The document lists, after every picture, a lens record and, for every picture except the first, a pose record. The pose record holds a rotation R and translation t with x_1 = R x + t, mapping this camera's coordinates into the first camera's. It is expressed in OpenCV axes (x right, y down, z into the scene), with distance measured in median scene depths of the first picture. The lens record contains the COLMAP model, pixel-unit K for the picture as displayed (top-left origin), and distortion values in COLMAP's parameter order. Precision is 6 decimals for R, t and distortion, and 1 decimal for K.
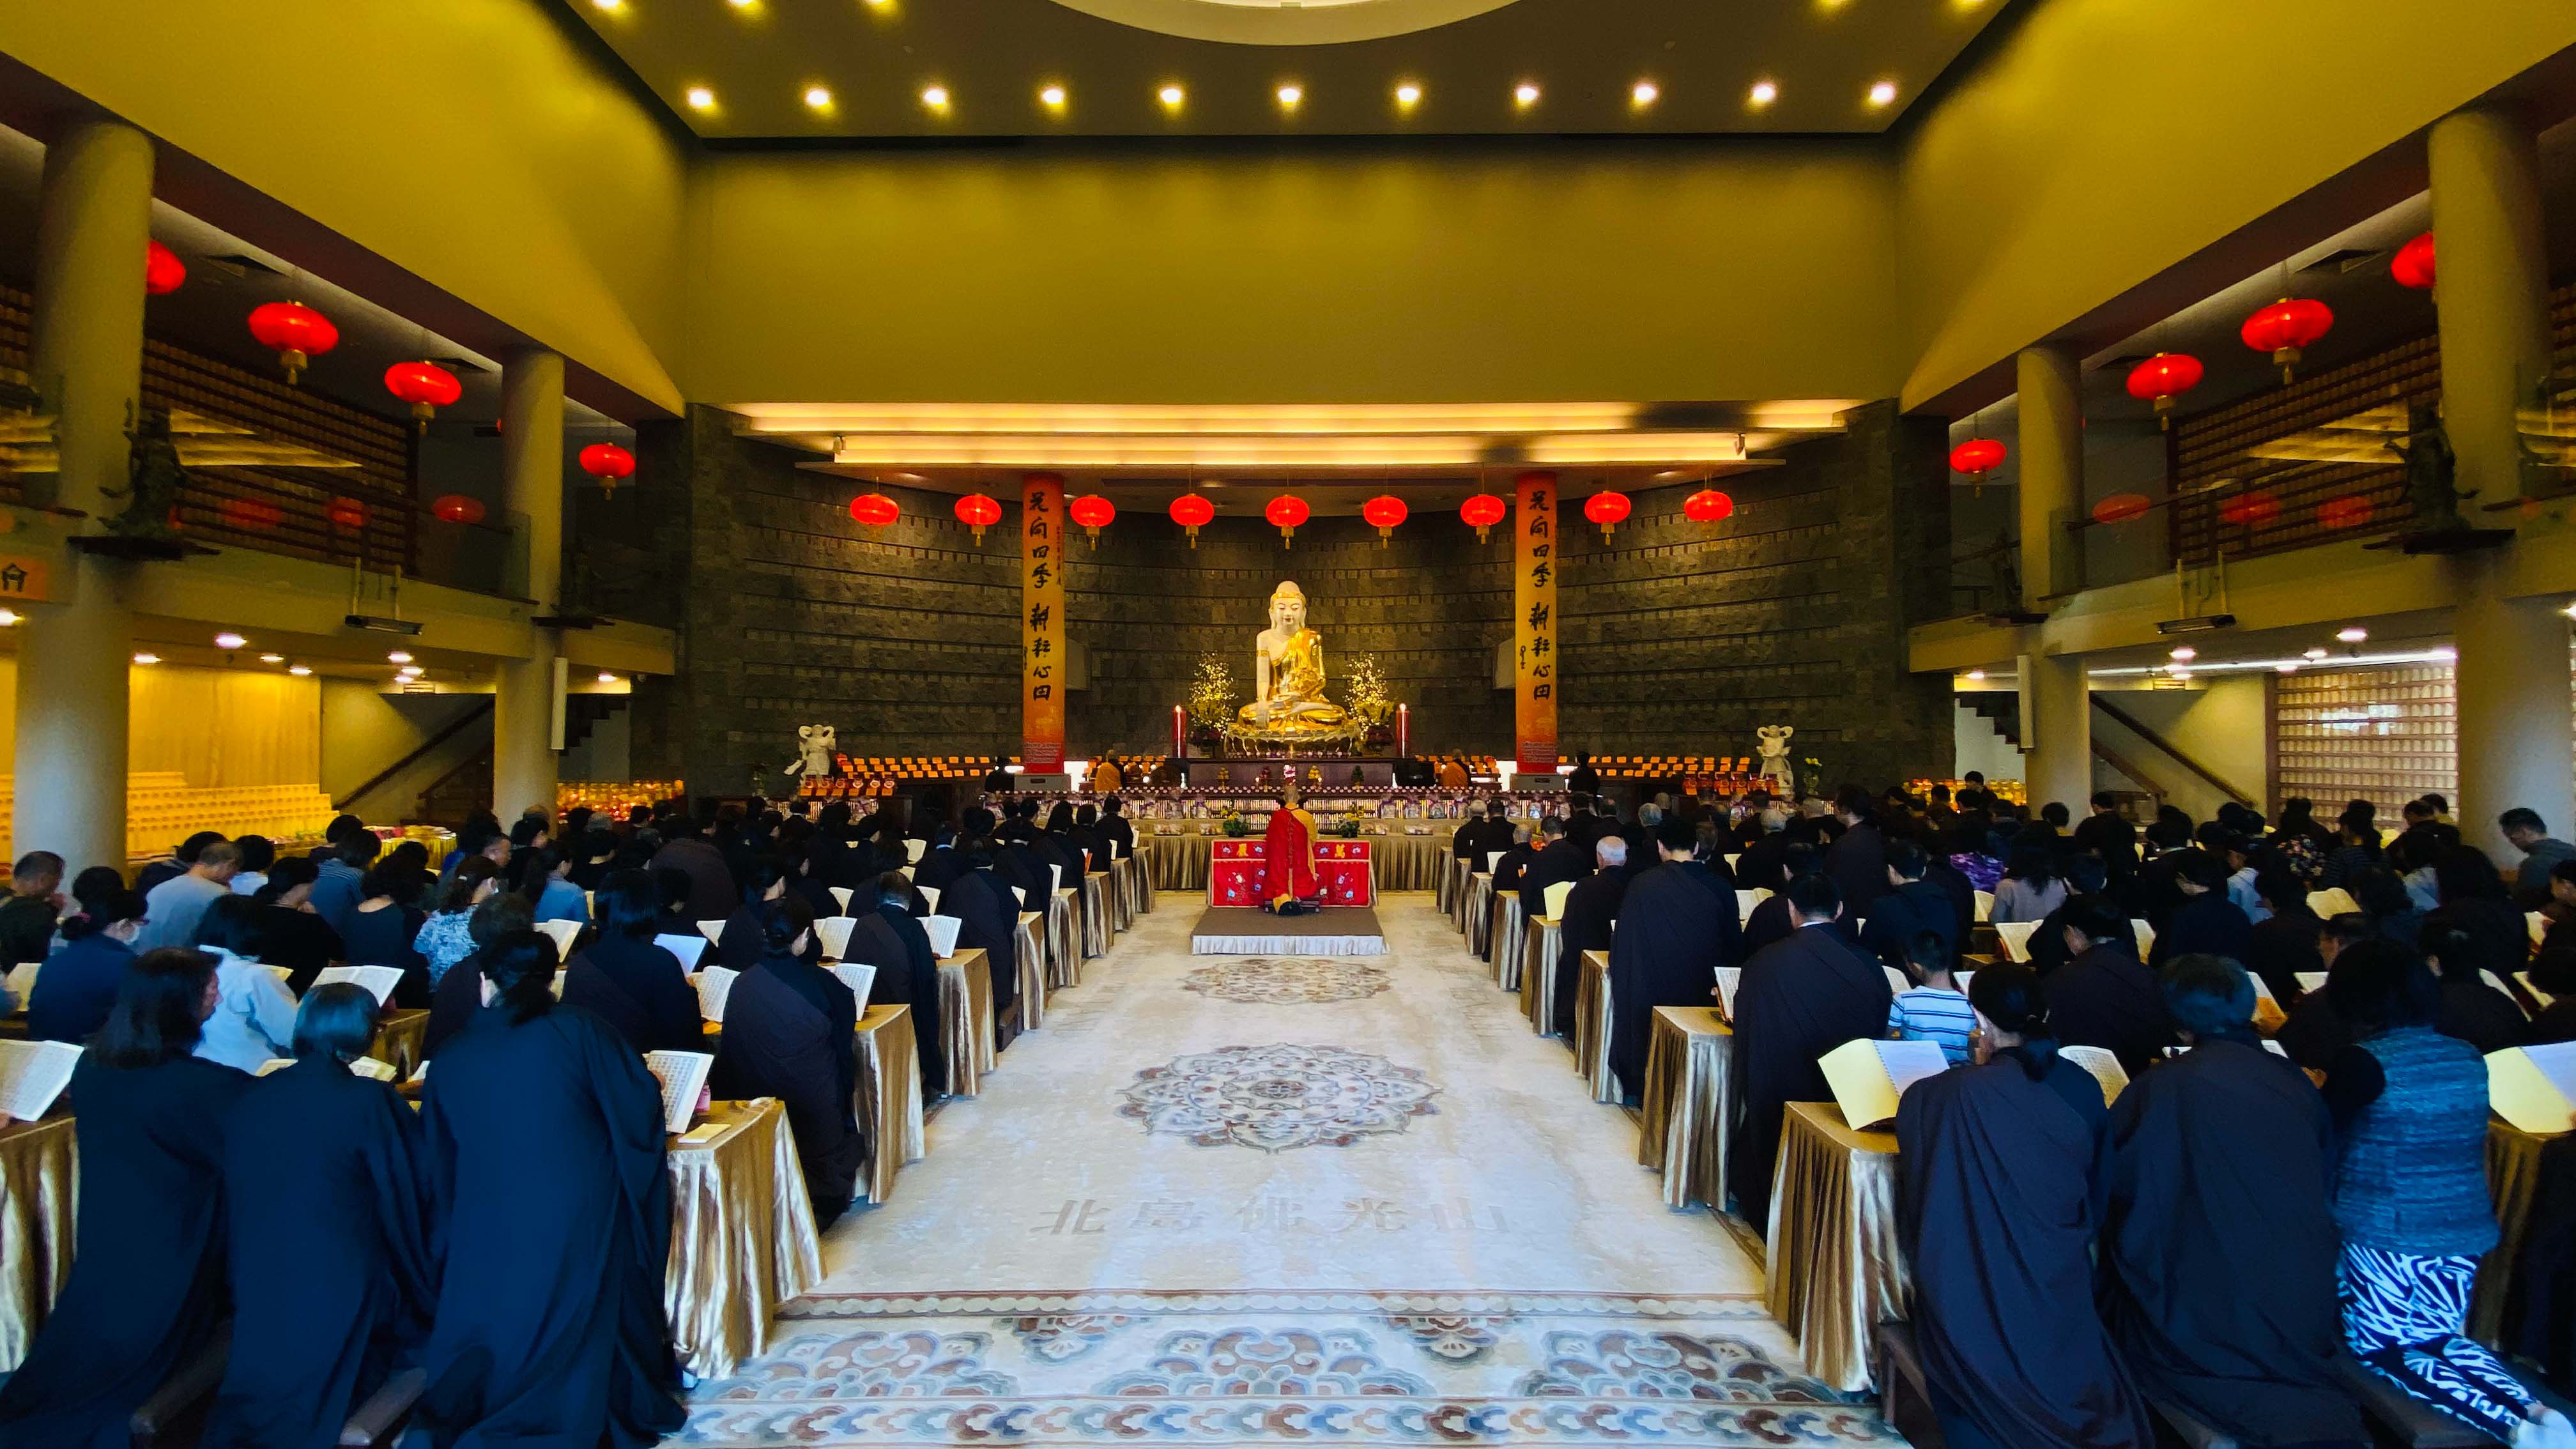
lens RADIAL K [[1037.4, 0, 1288.0], [0, 1037.4, 724.5], [0, 0, 1]] dist [0.000217, -0.000191]
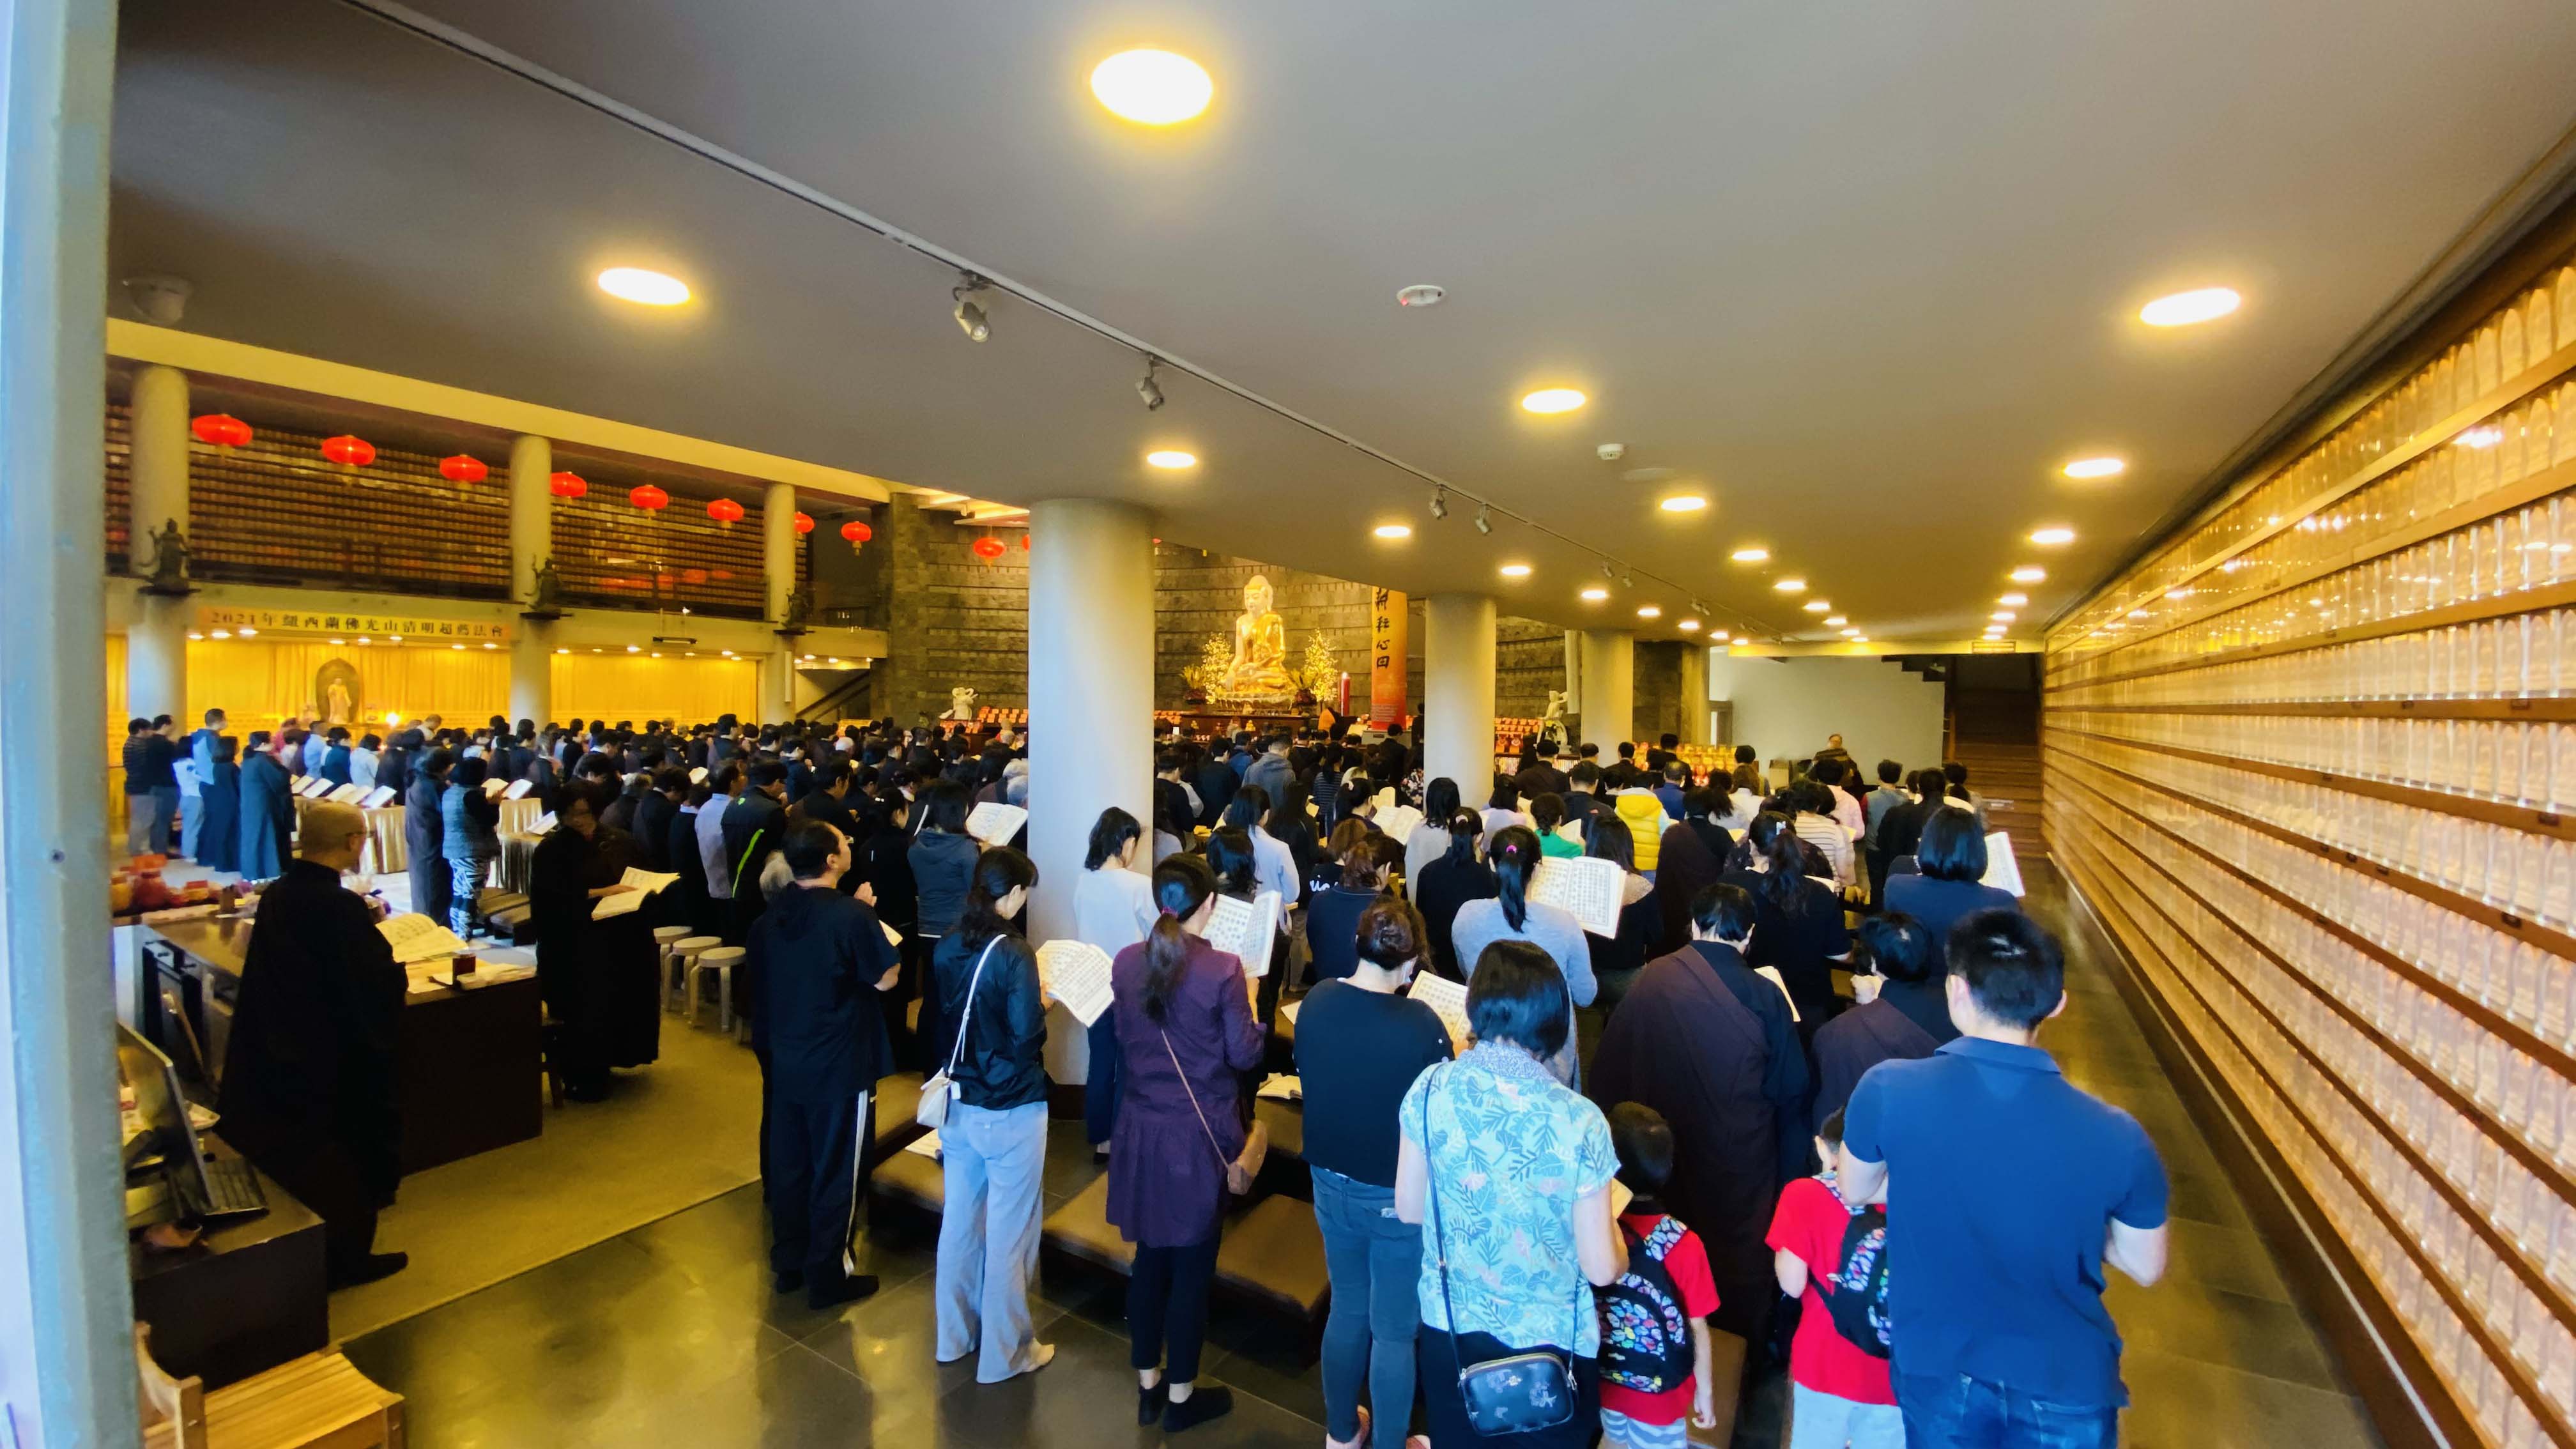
lens RADIAL K [[1037.4, 0, 1288.0], [0, 1037.4, 724.5], [0, 0, 1]] dist [0.000217, -0.000191]
pose [[0.841816, 0.021288, -0.539345, 0.819803], [-0.001933, 0.999334, 0.036427, -0.002335], [0.539761, -0.029622, 0.841297, -0.060908]]
